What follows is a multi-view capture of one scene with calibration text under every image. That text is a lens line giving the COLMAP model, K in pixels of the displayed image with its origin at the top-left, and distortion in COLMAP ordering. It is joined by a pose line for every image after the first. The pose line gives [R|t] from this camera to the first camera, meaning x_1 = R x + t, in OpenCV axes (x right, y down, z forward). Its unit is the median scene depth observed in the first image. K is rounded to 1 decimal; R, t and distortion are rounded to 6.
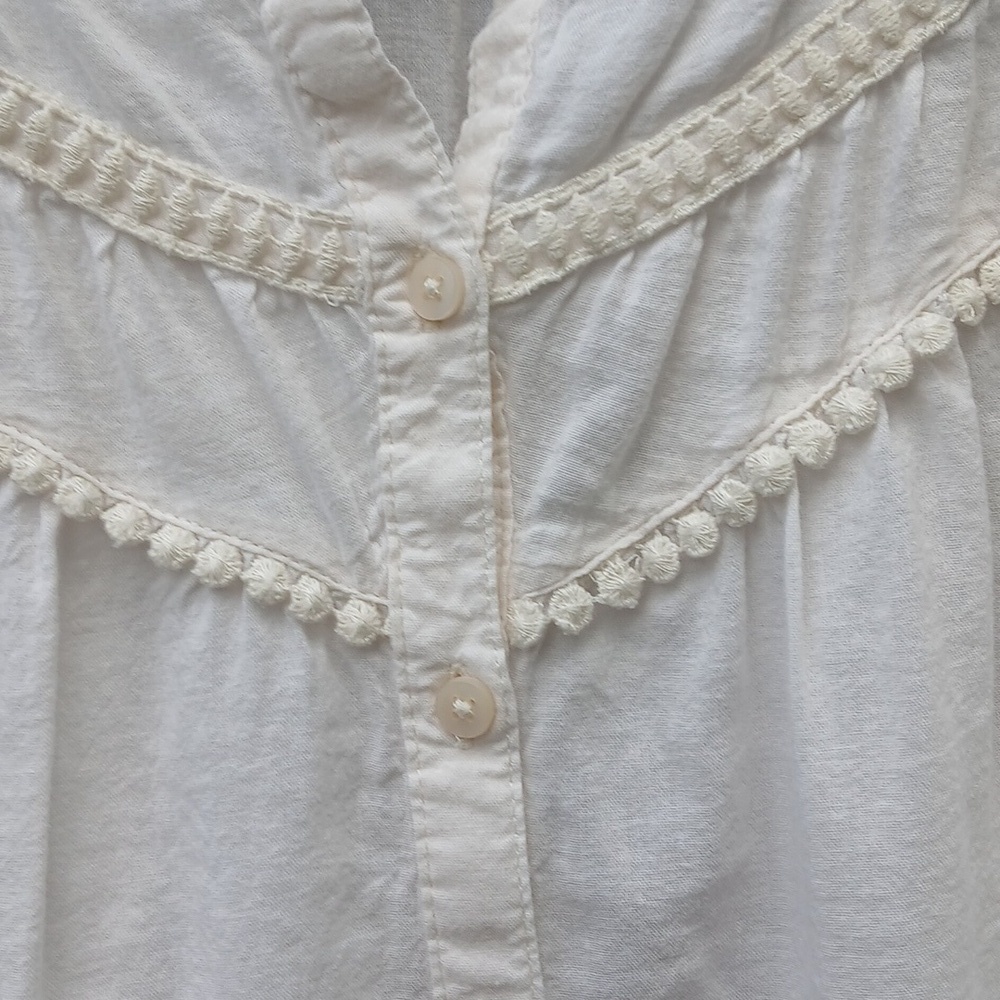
lens RADIAL K [[1715.1, 0, 495.1], [0, 1715.1, 527.9], [0, 0, 1]] dist [0.140025, -0.405817]
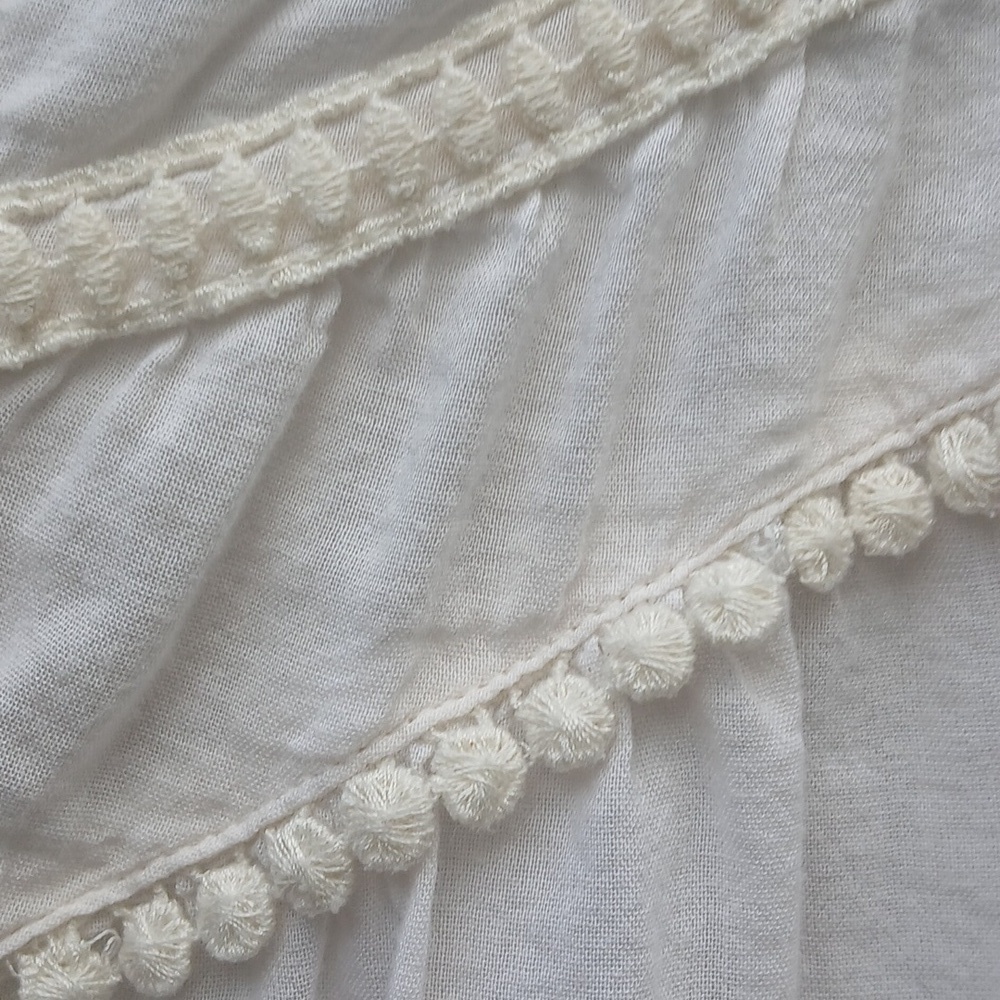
lens RADIAL K [[1715.1, 0, 495.1], [0, 1715.1, 527.9], [0, 0, 1]] dist [0.140025, -0.405817]
pose [[0.983520, 0.158670, 0.086672, 0.134472], [-0.157281, 0.987294, -0.022669, -0.109725], [-0.089168, 0.008664, 0.995979, 0.503285]]
